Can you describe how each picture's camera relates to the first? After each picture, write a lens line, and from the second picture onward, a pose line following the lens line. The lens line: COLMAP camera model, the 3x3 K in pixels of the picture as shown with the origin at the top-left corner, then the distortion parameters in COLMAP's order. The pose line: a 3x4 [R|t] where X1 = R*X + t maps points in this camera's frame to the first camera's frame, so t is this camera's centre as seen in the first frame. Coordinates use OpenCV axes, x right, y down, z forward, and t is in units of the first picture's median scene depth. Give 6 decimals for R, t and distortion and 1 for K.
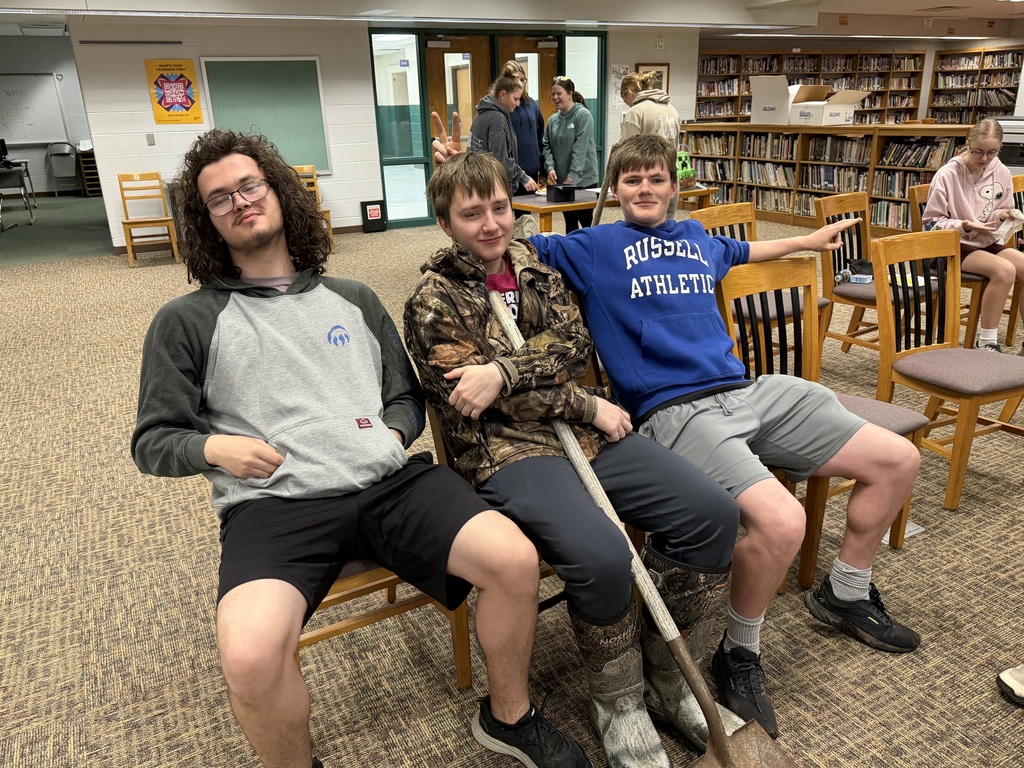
lens RADIAL K [[745.7, 0, 512.5], [0, 745.7, 385.6], [0, 0, 1]] dist [-0.015640, 0.001049]
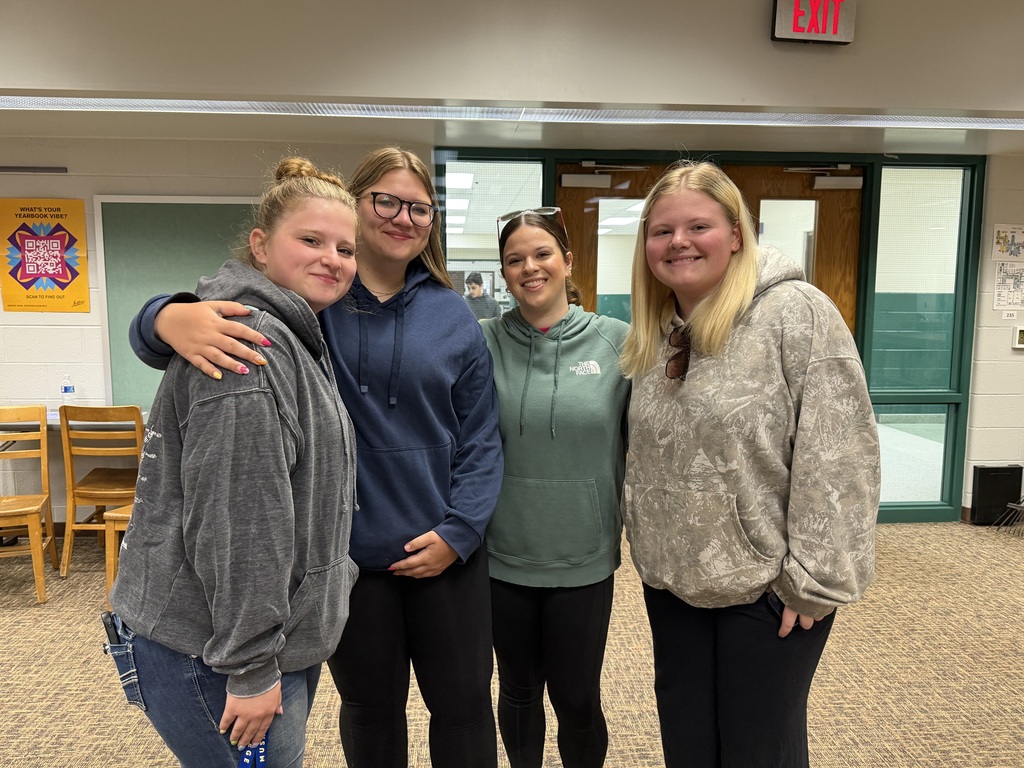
lens RADIAL K [[797.0, 0, 509.9], [0, 797.0, 384.9], [0, 0, 1]] dist [0.065121, -0.005505]
pose [[0.912286, 0.065276, -0.404319, 0.095796], [-0.165455, 0.961812, -0.218042, -0.231066], [0.374646, 0.265813, 0.888248, 0.621783]]
